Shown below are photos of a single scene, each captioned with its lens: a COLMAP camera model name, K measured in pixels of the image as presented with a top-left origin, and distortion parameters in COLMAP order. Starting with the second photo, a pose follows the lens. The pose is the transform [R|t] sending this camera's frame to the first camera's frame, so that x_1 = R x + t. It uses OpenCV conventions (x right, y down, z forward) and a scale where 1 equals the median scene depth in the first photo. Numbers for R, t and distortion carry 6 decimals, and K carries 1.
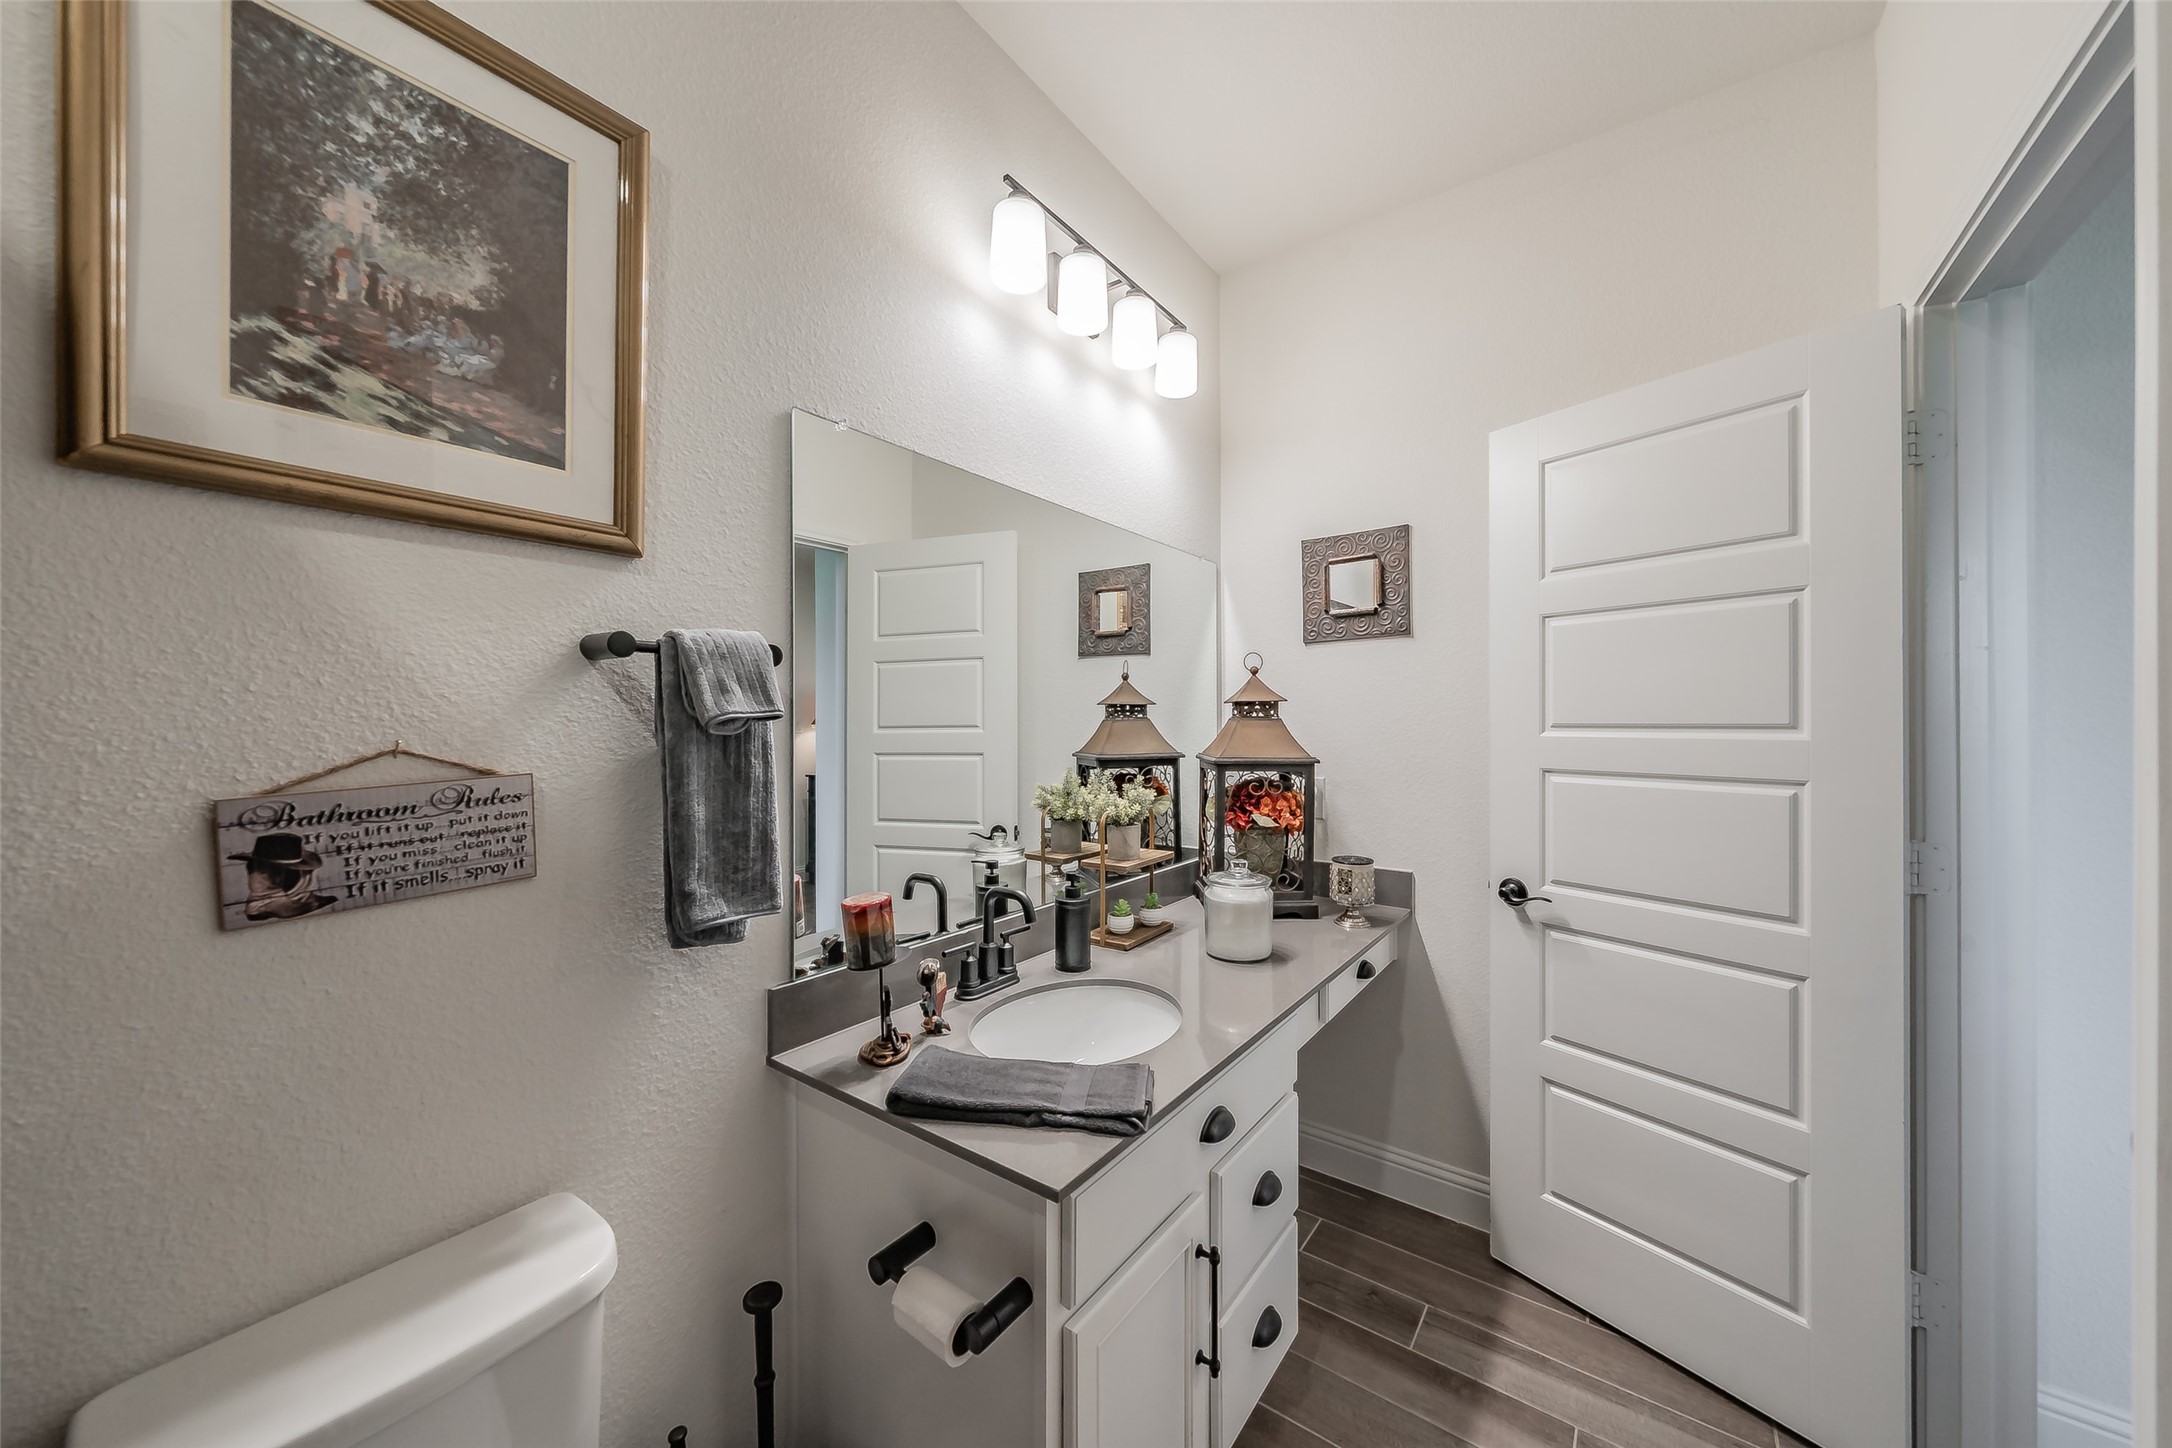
lens RADIAL K [[763.9, 0, 1103.2], [0, 763.9, 725.7], [0, 0, 1]] dist [0.000190, -0.000214]
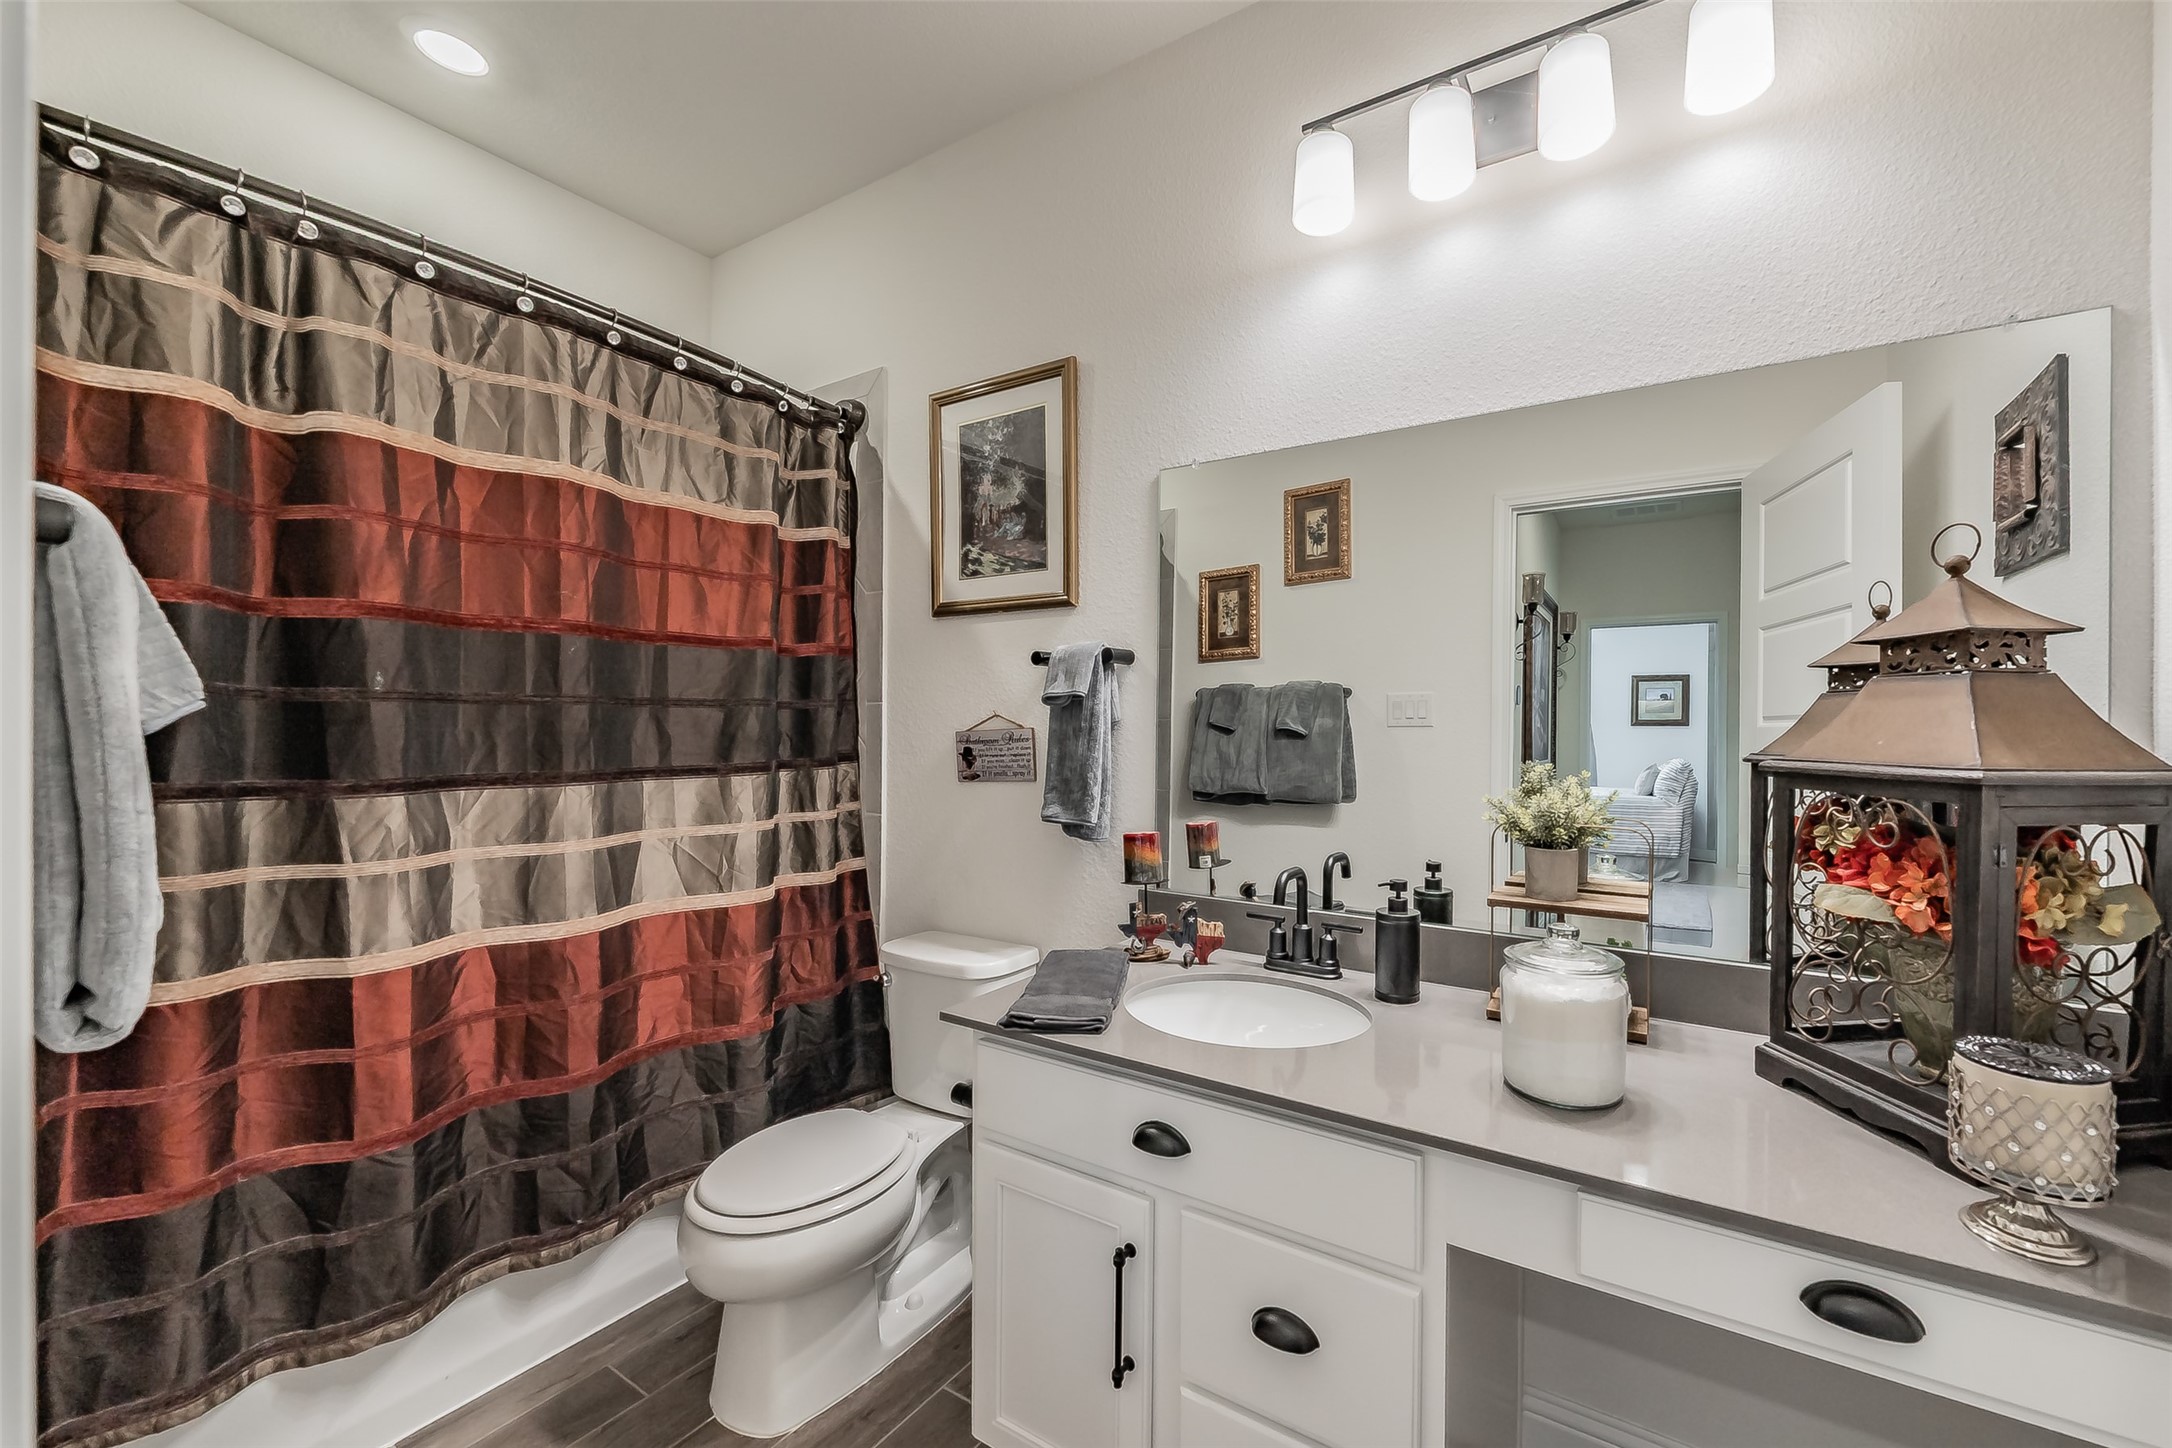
lens RADIAL K [[763.9, 0, 1103.2], [0, 763.9, 725.7], [0, 0, 1]] dist [0.000190, -0.000214]
pose [[0.084613, 0.006724, -0.996391, 1.330946], [-0.011494, 0.999917, 0.005771, 0.047020], [0.996348, 0.010964, 0.084683, 1.103674]]
